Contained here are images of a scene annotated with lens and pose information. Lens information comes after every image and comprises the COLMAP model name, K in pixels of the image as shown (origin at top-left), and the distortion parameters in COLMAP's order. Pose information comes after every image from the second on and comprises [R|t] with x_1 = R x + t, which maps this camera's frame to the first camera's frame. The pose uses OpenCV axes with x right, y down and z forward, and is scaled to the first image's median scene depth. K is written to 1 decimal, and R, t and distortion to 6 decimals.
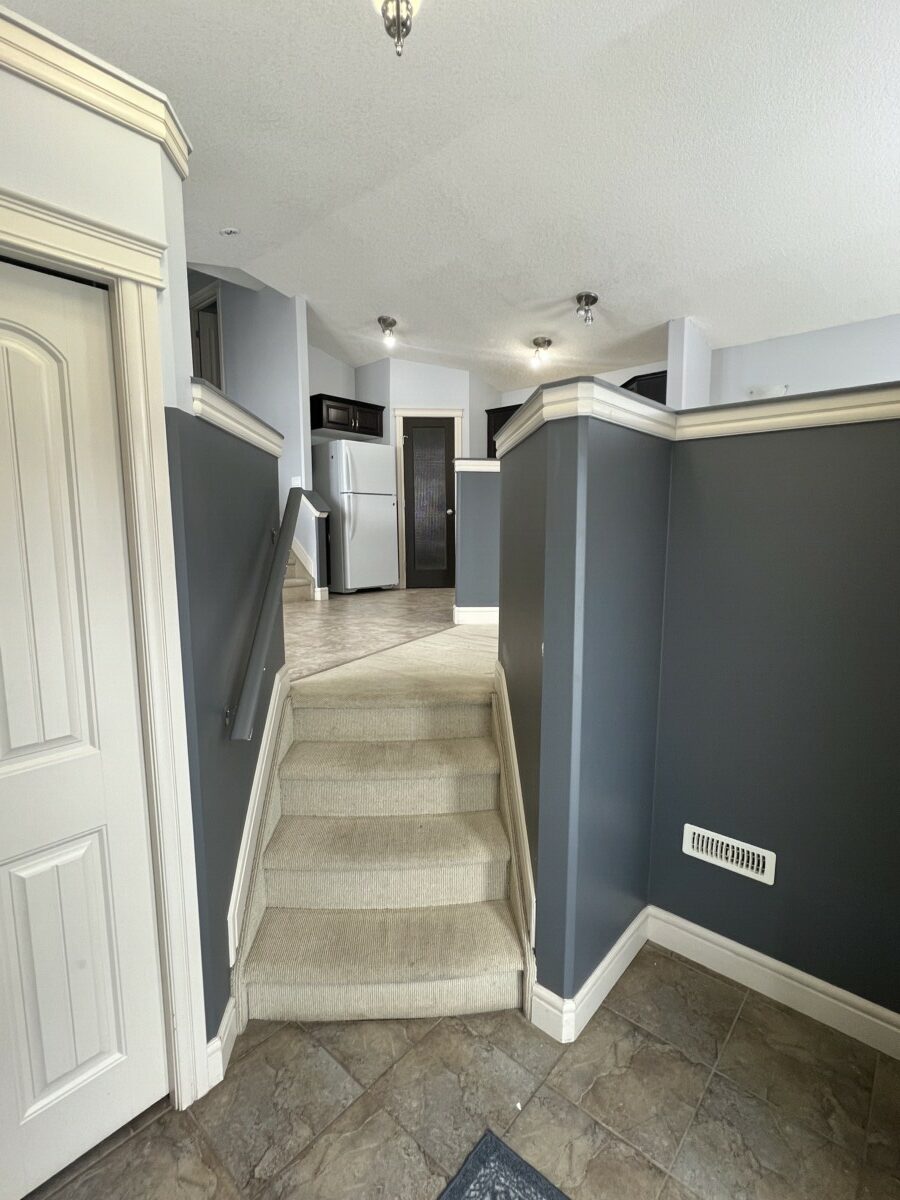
lens RADIAL K [[565.0, 0, 448.3], [0, 565.0, 600.5], [0, 0, 1]] dist [-0.000176, 0.000072]
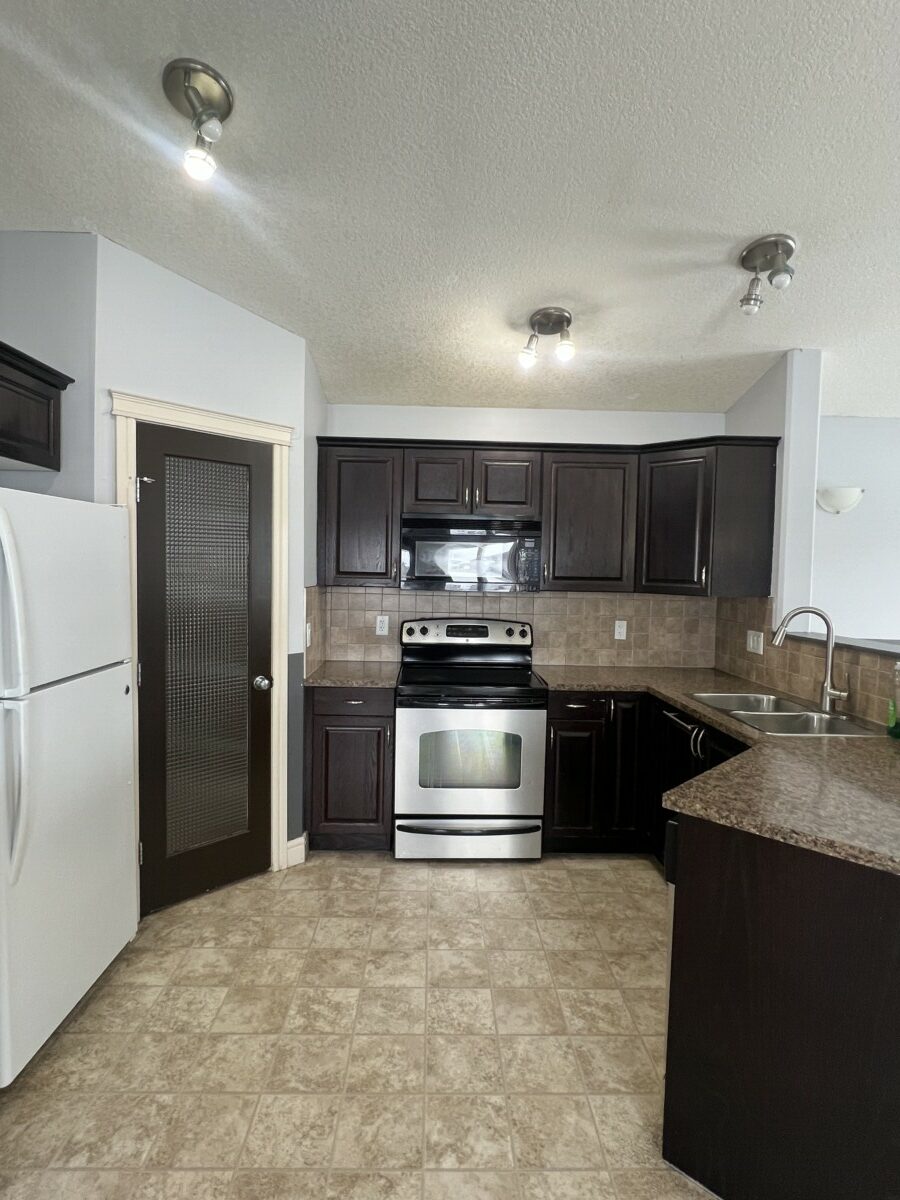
lens RADIAL K [[628.5, 0, 448.5], [0, 628.5, 598.8], [0, 0, 1]] dist [-0.001812, -0.000414]
pose [[0.731439, -0.015009, 0.681742, -0.232926], [0.063444, 0.996919, -0.046122, -0.221211], [-0.678949, 0.076988, 0.730138, 0.708604]]
